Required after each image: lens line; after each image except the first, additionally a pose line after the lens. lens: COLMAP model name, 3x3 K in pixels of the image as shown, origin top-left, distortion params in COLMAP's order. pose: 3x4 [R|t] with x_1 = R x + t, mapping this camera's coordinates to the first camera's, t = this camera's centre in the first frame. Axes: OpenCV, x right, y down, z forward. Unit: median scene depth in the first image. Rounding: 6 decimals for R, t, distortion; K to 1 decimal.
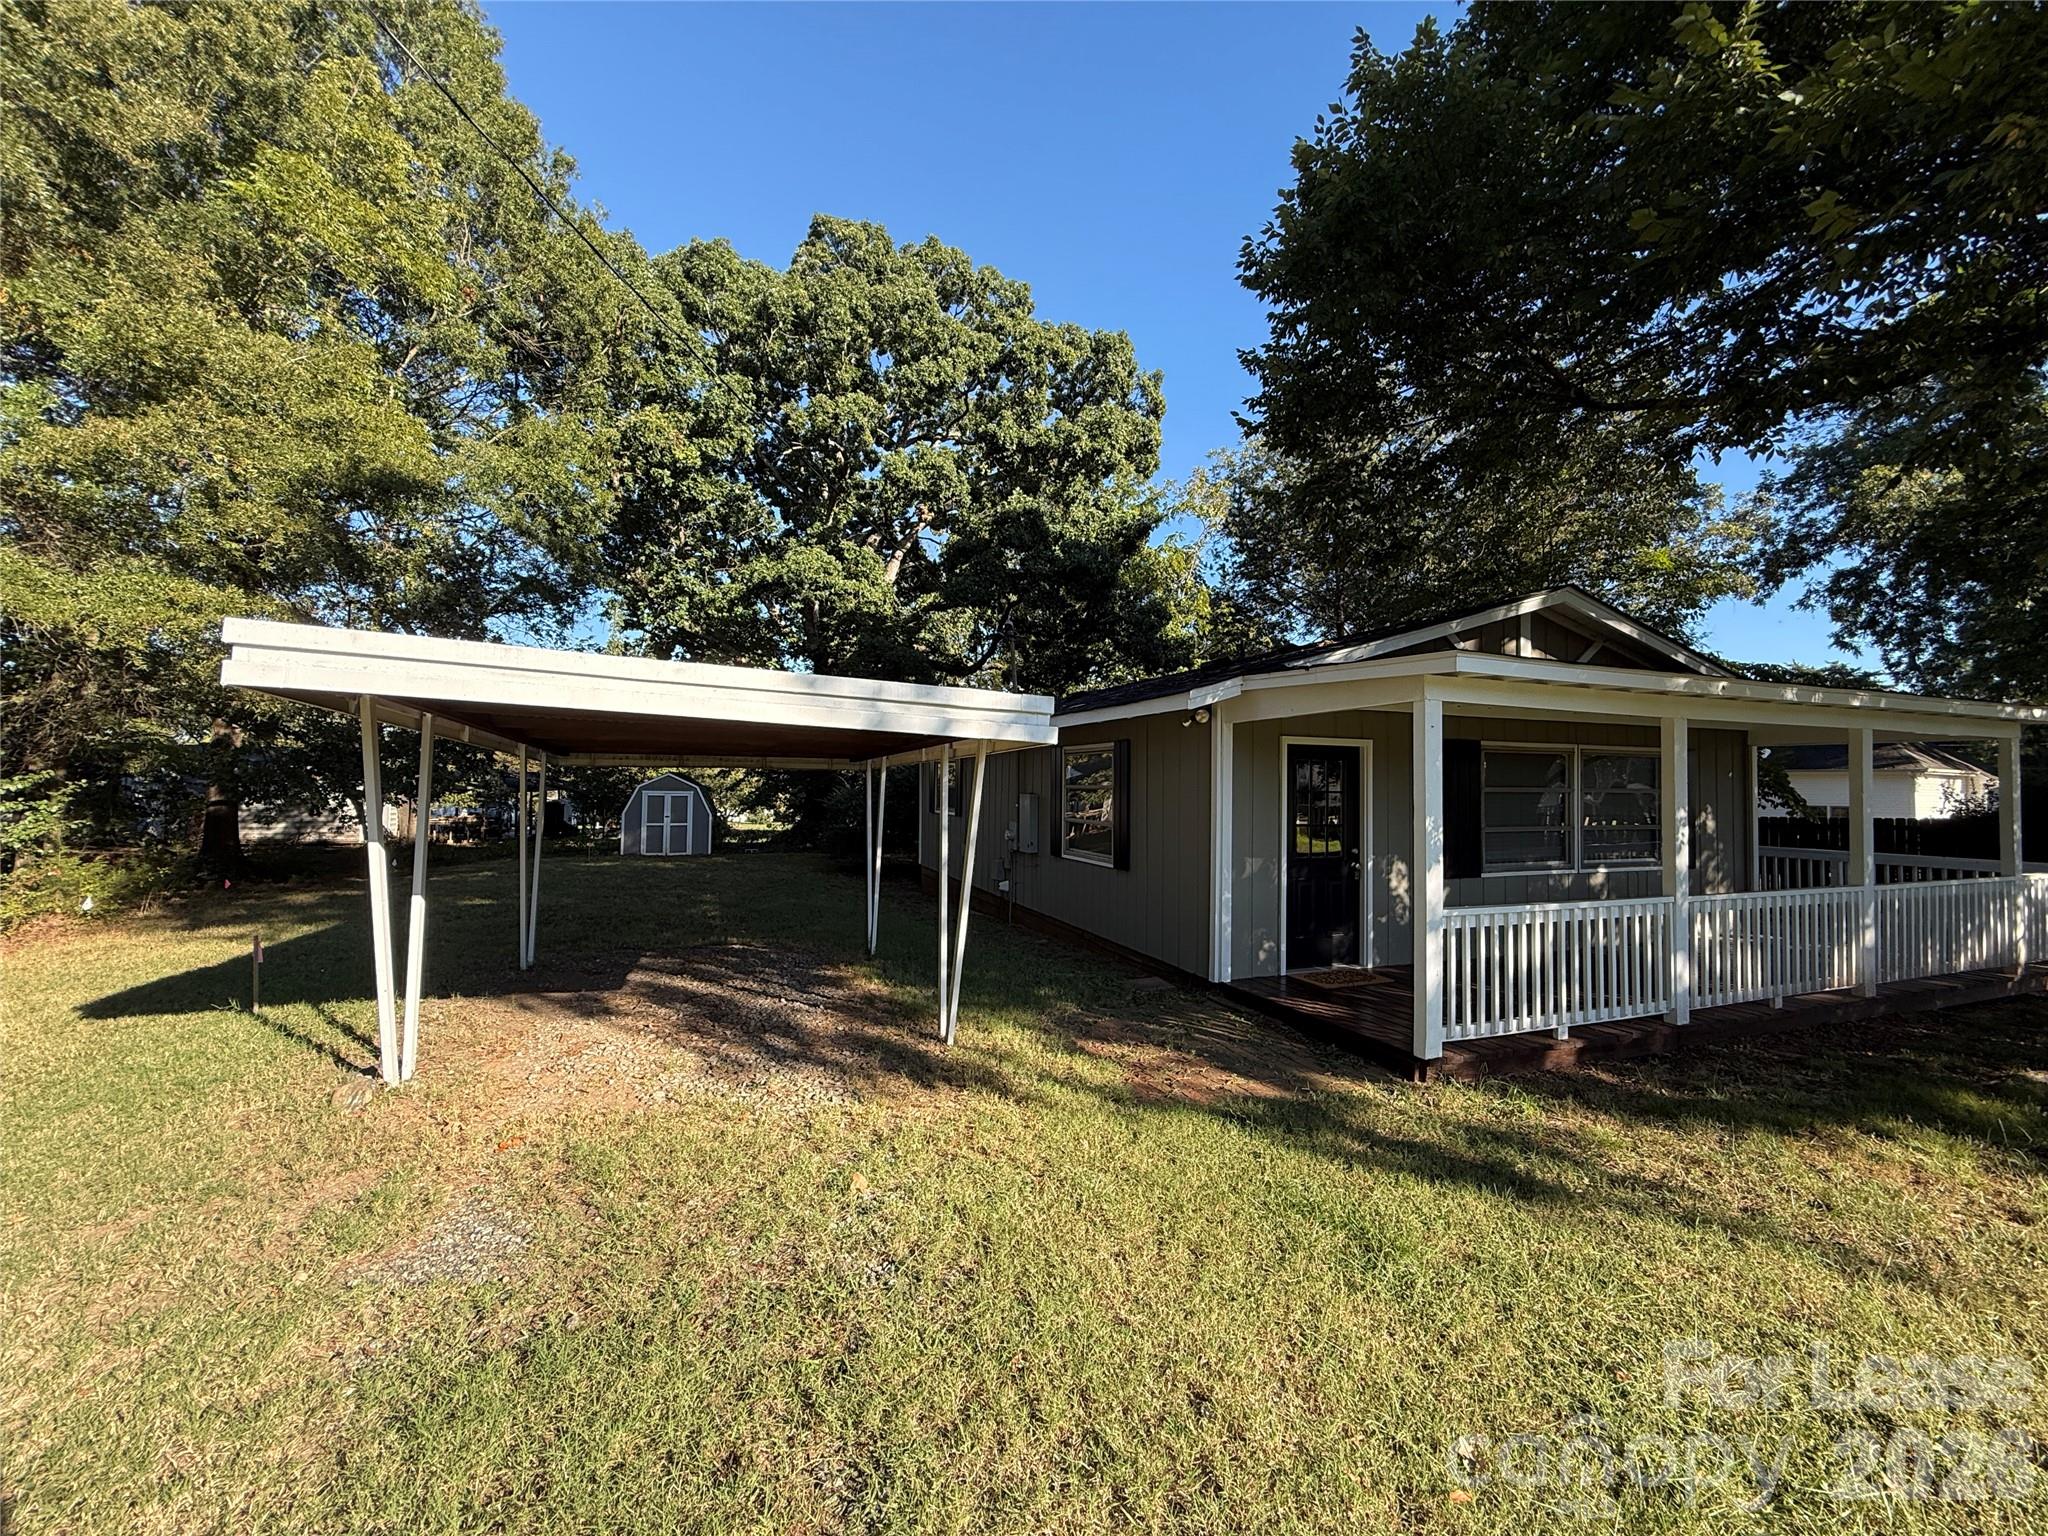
lens RADIAL K [[816.8, 0, 1024.0], [0, 816.8, 768.0], [0, 0, 1]] dist [0.000603, 0.000318]
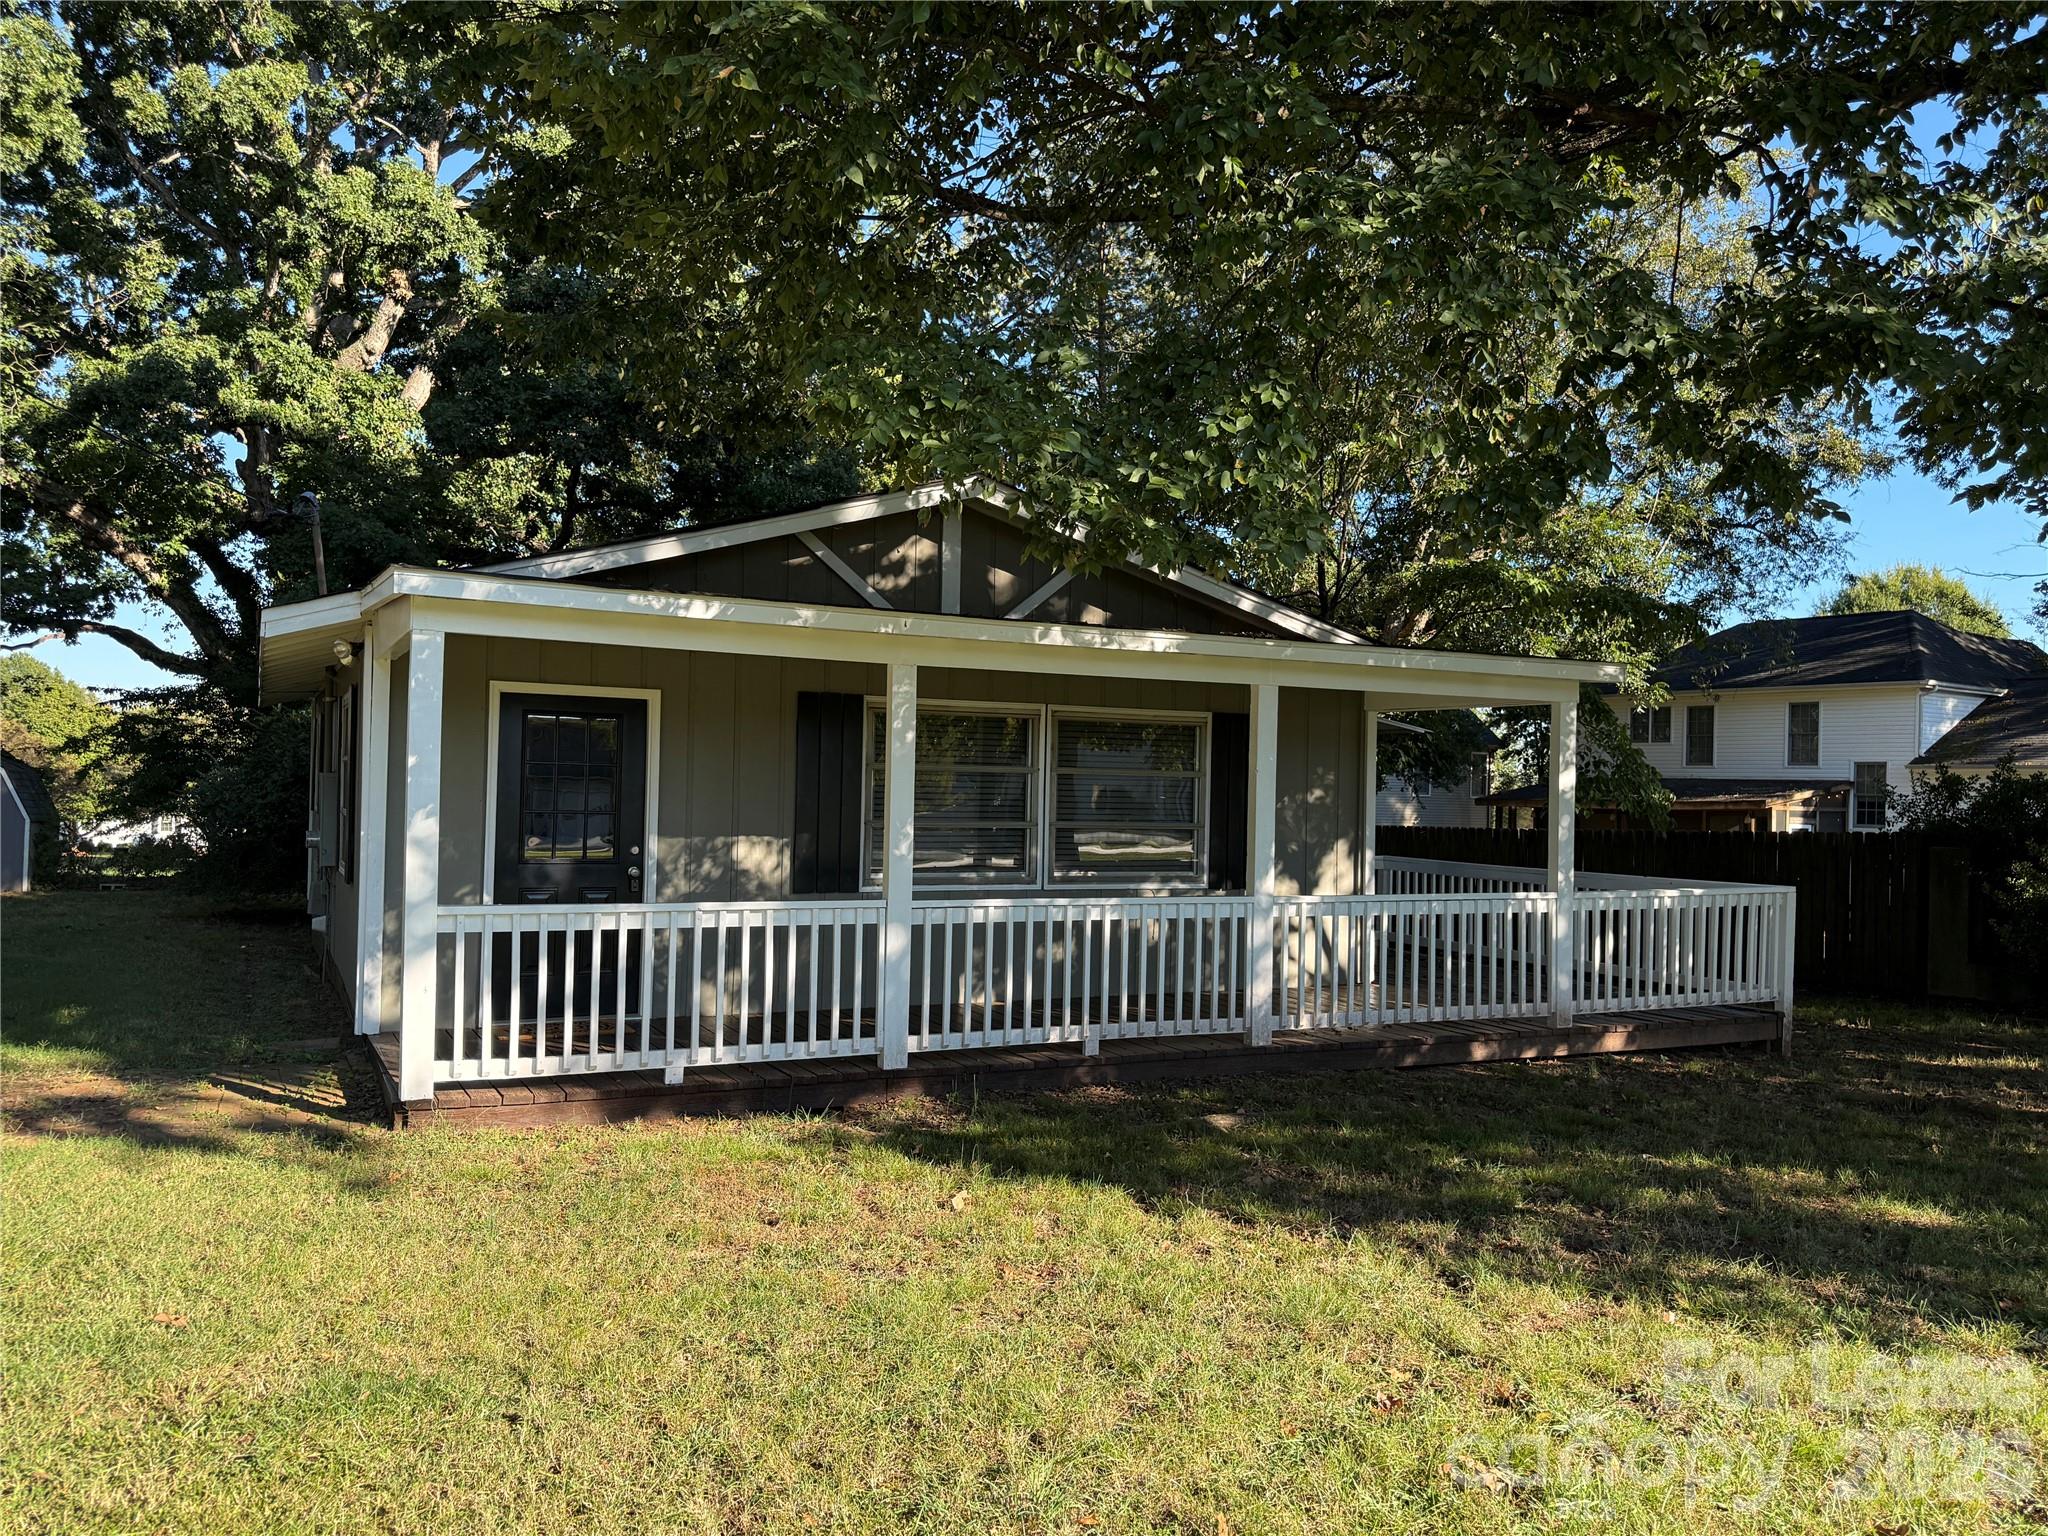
lens RADIAL K [[1550.1, 0, 1033.5], [0, 1550.1, 776.1], [0, 0, 1]] dist [0.035862, -0.035455]
pose [[0.995615, 0.011346, 0.092853, 0.230648], [-0.012706, 0.999820, 0.014077, 0.005990], [-0.092677, -0.015195, 0.995580, -0.125179]]
